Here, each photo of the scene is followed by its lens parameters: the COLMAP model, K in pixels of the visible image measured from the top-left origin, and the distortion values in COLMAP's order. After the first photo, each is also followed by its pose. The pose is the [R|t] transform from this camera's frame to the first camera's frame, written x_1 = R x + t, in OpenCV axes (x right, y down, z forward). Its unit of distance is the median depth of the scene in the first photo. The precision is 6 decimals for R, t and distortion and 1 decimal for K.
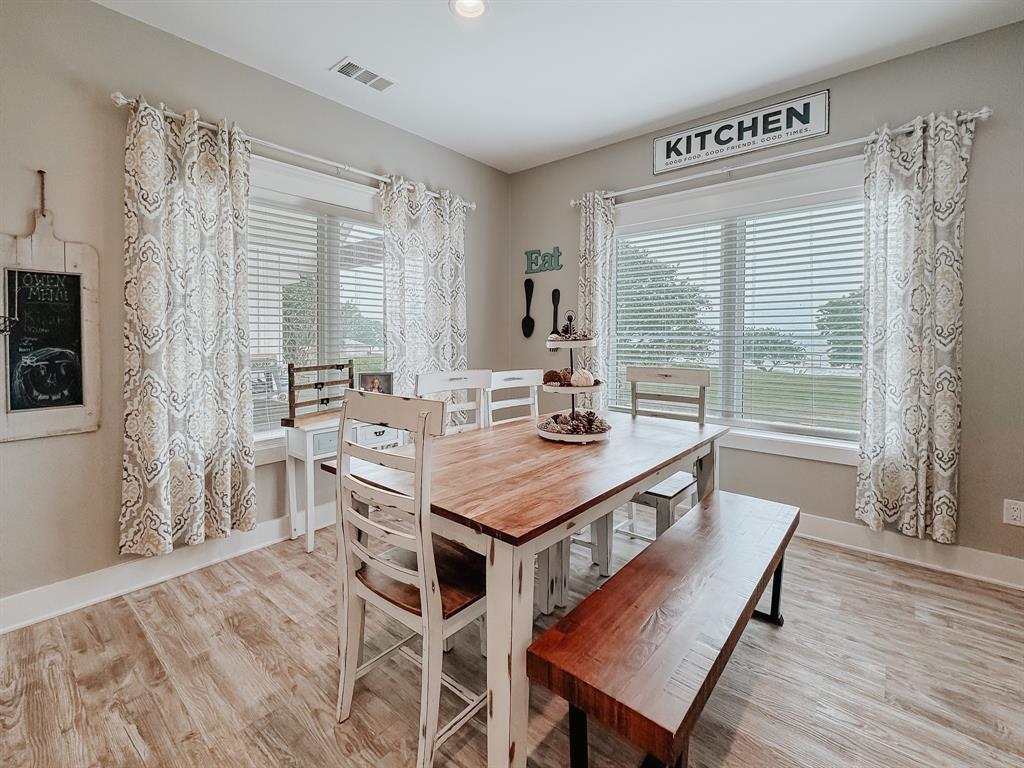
lens RADIAL K [[452.3, 0, 491.4], [0, 452.3, 343.8], [0, 0, 1]] dist [0.005645, -0.000351]
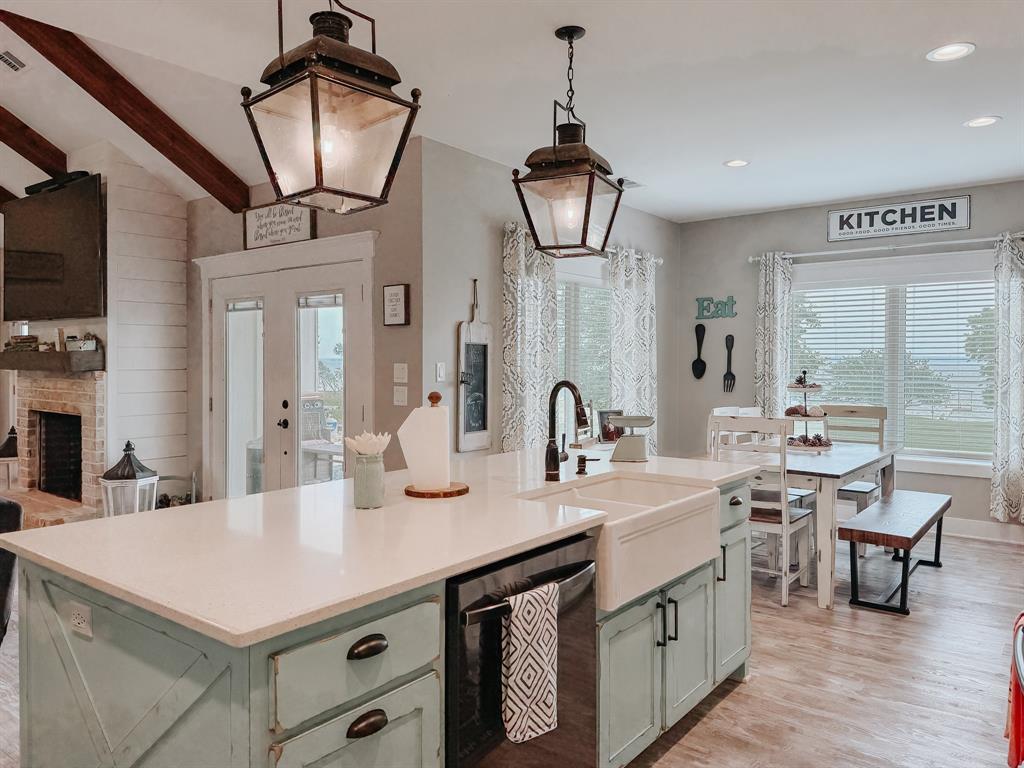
lens RADIAL K [[727.9, 0, 513.7], [0, 727.9, 374.6], [0, 0, 1]] dist [0.045744, -0.040181]
pose [[0.997689, -0.002163, 0.067918, -0.665210], [0.002344, 0.999994, -0.002580, -0.030827], [-0.067912, 0.002733, 0.997688, -0.956877]]
